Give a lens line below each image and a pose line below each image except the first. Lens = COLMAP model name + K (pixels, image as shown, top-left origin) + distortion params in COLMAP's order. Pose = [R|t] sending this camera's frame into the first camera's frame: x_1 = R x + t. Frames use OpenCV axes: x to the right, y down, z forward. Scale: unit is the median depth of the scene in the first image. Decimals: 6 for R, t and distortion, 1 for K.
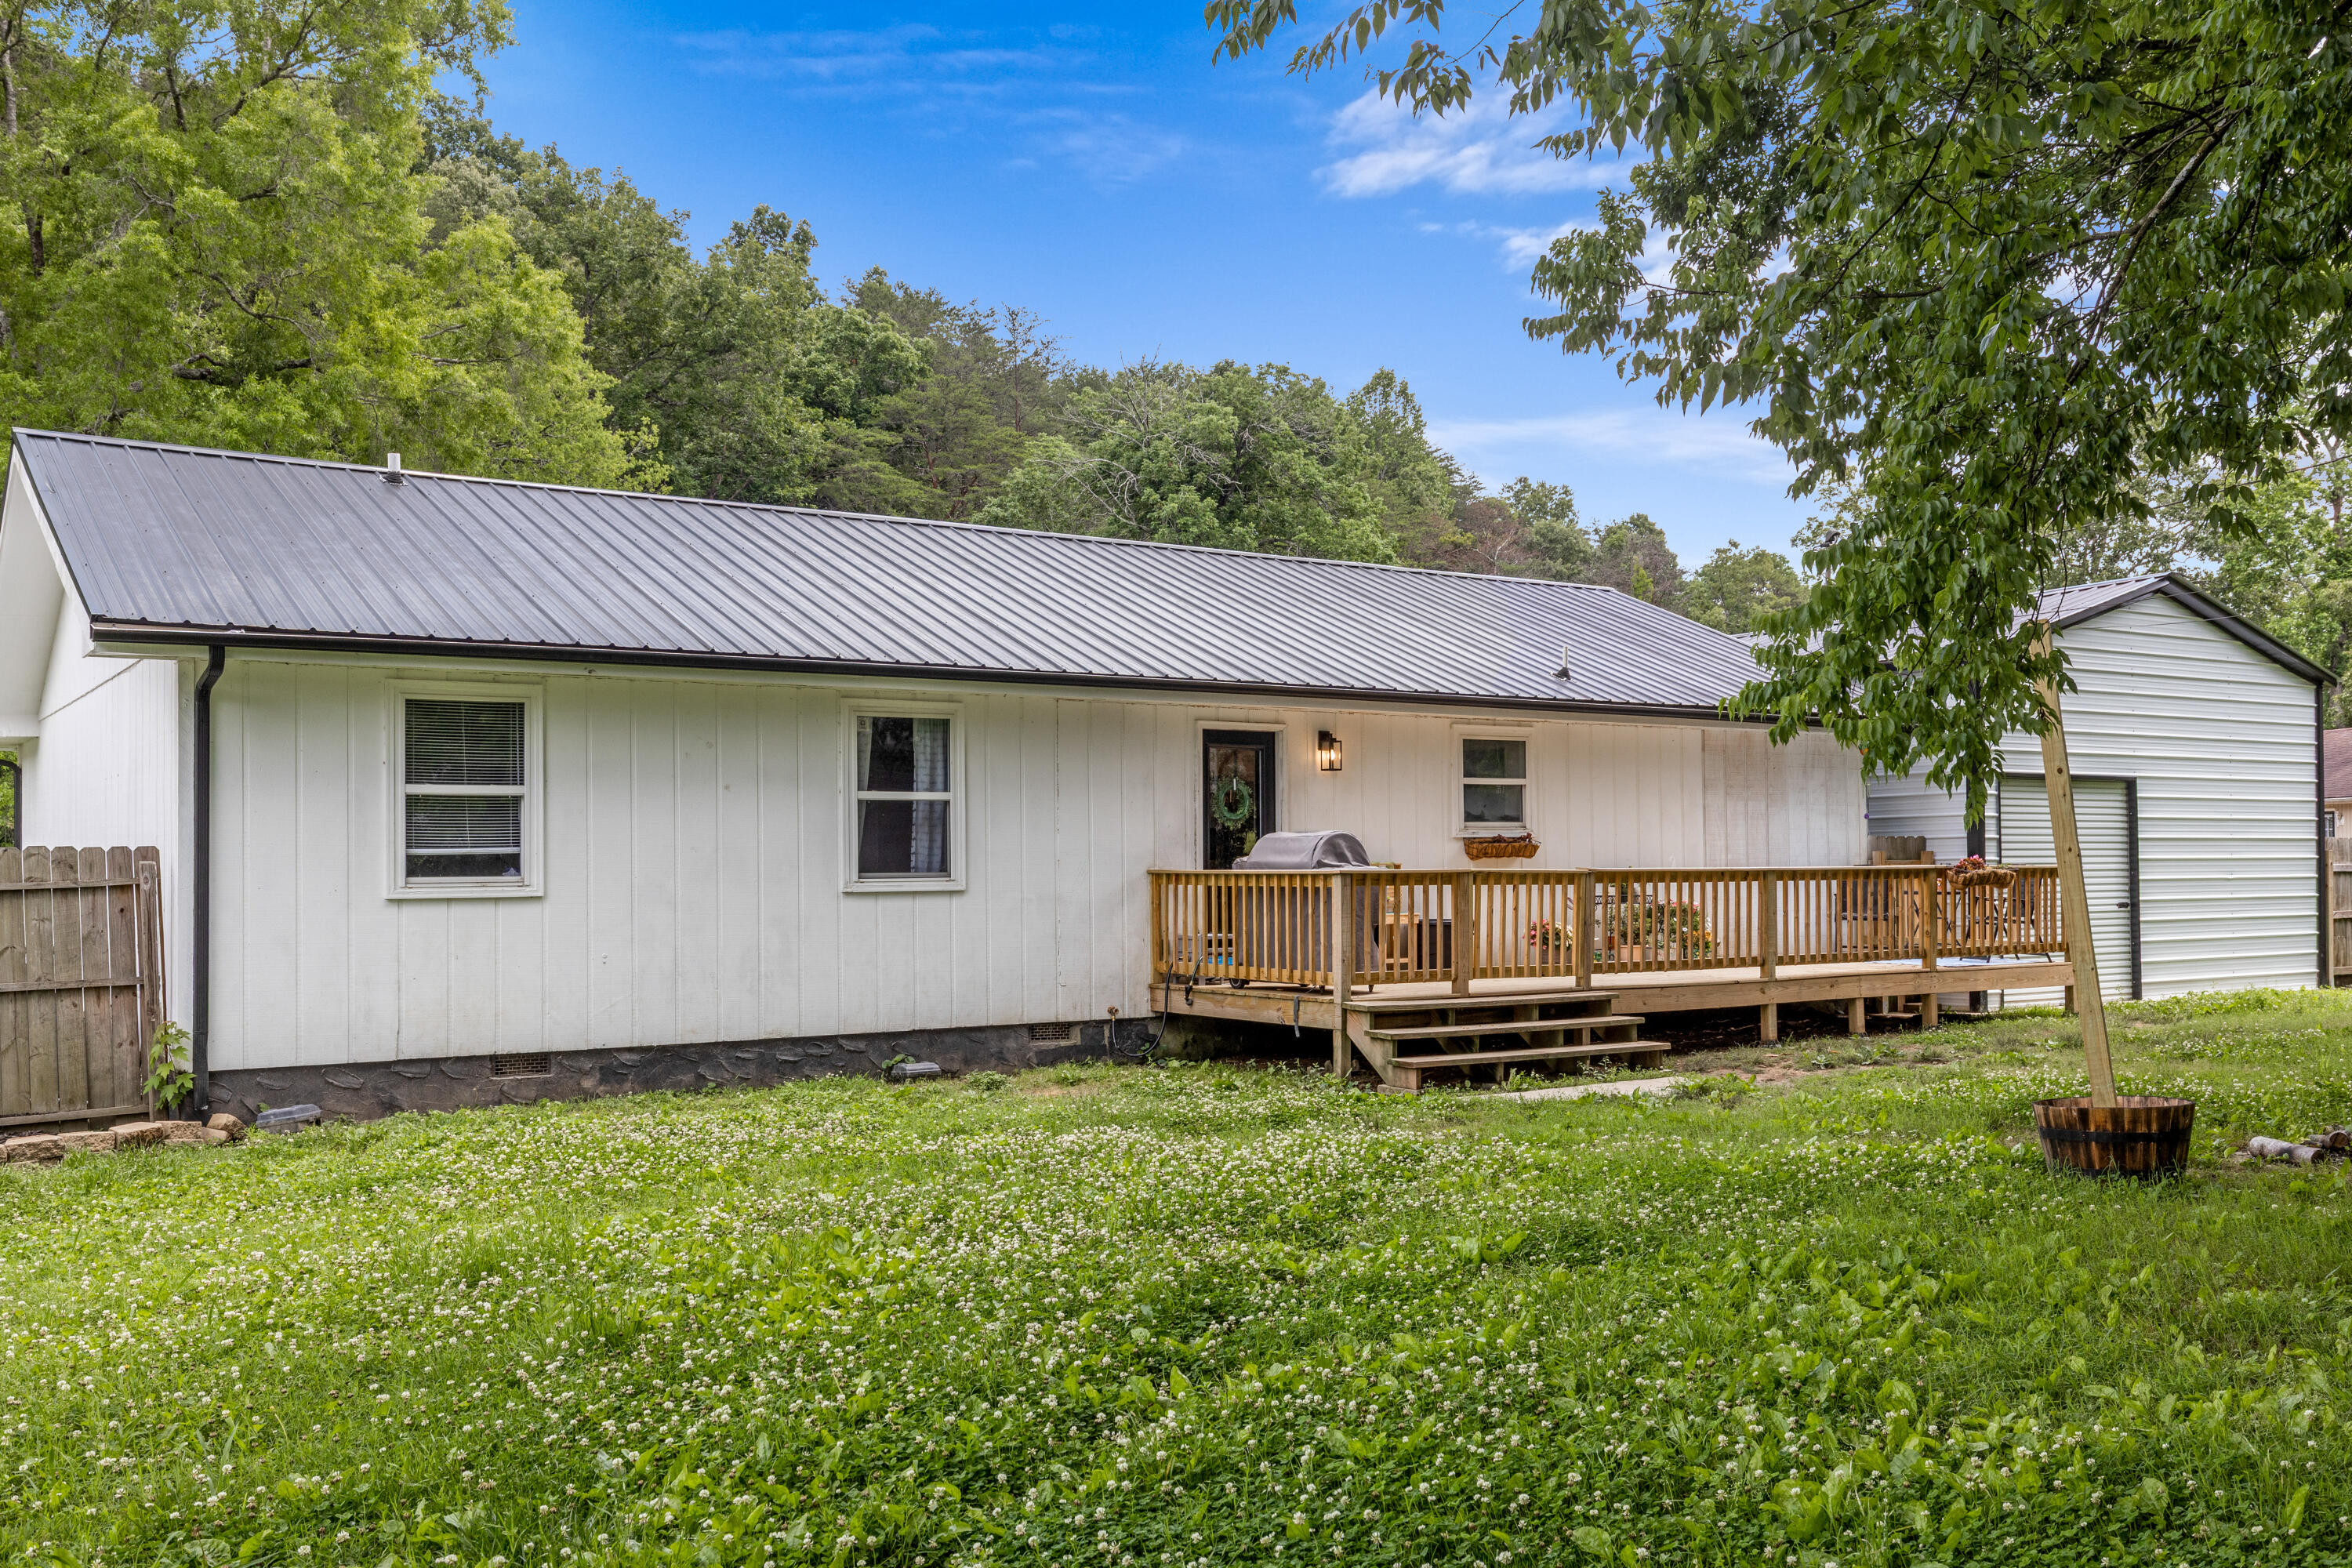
lens RADIAL K [[2104.7, 0, 1169.3], [0, 2104.7, 836.3], [0, 0, 1]] dist [-0.005736, -0.001417]
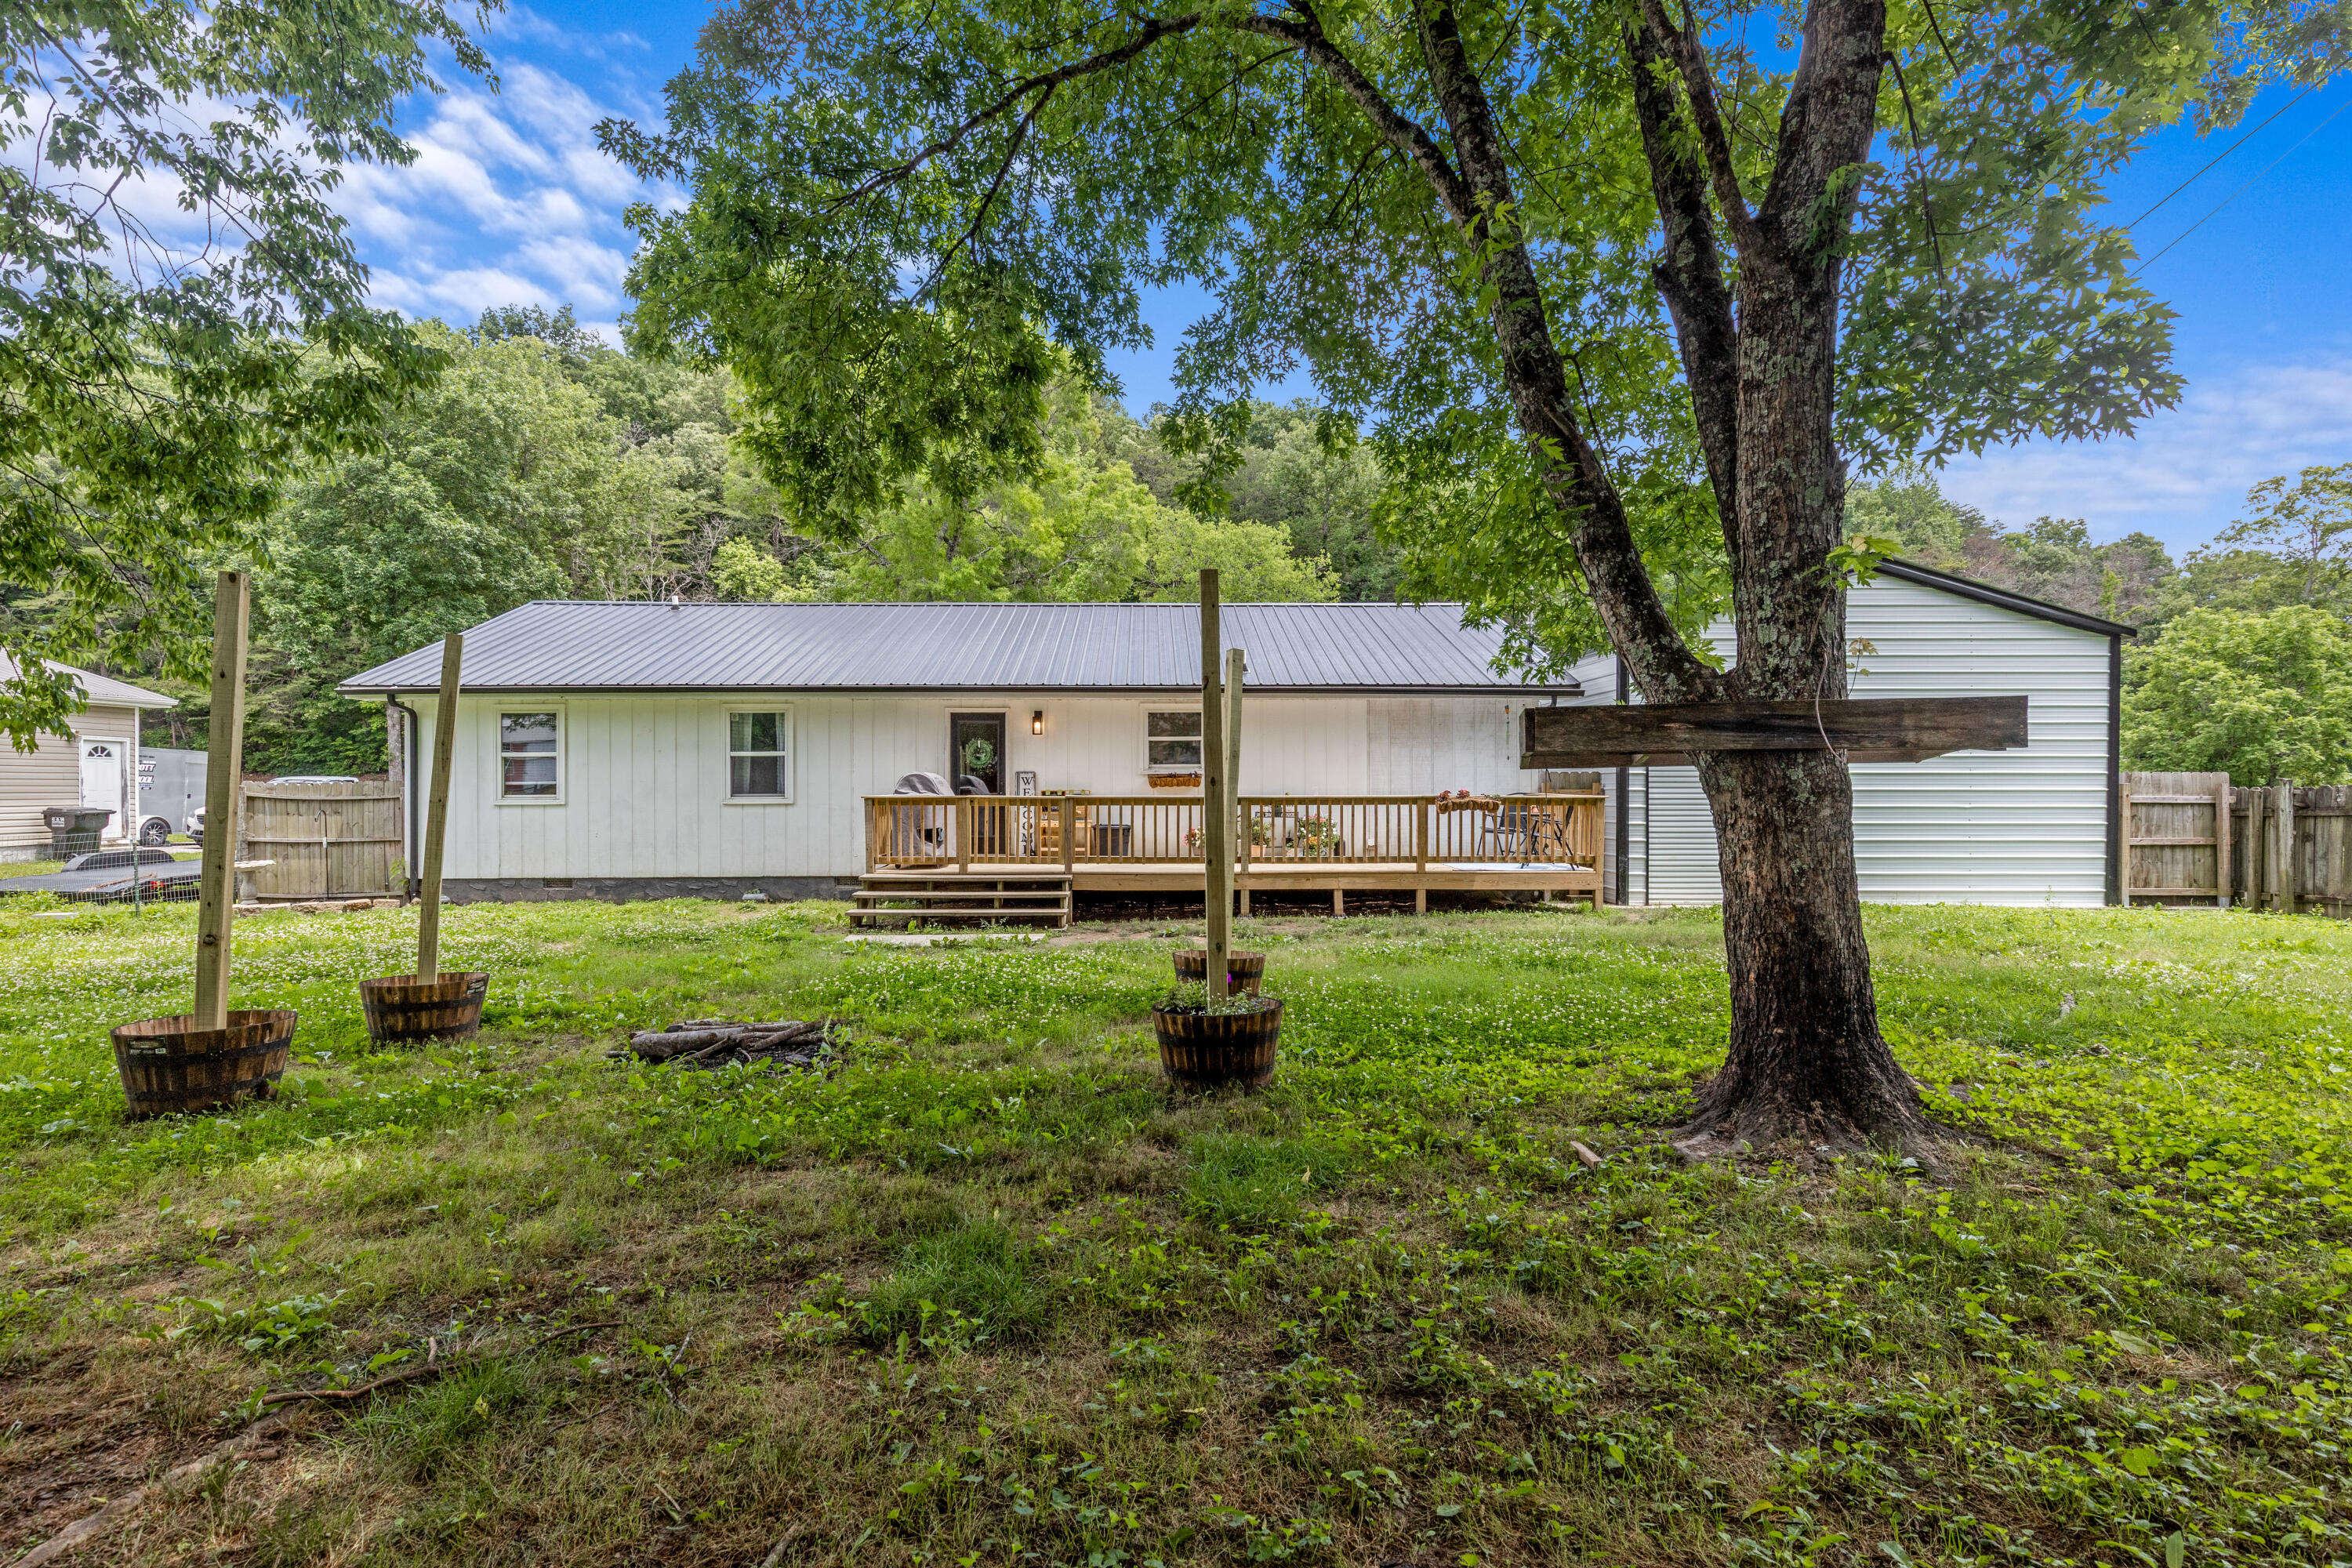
lens RADIAL K [[1096.5, 0, 1176.0], [0, 1096.5, 784.0], [0, 0, 1]] dist [-0.000444, -0.000031]
pose [[0.834852, 0.005300, -0.550448, 1.134589], [0.002907, 0.999897, 0.014037, -0.007419], [0.550466, -0.013319, 0.834751, 0.583138]]
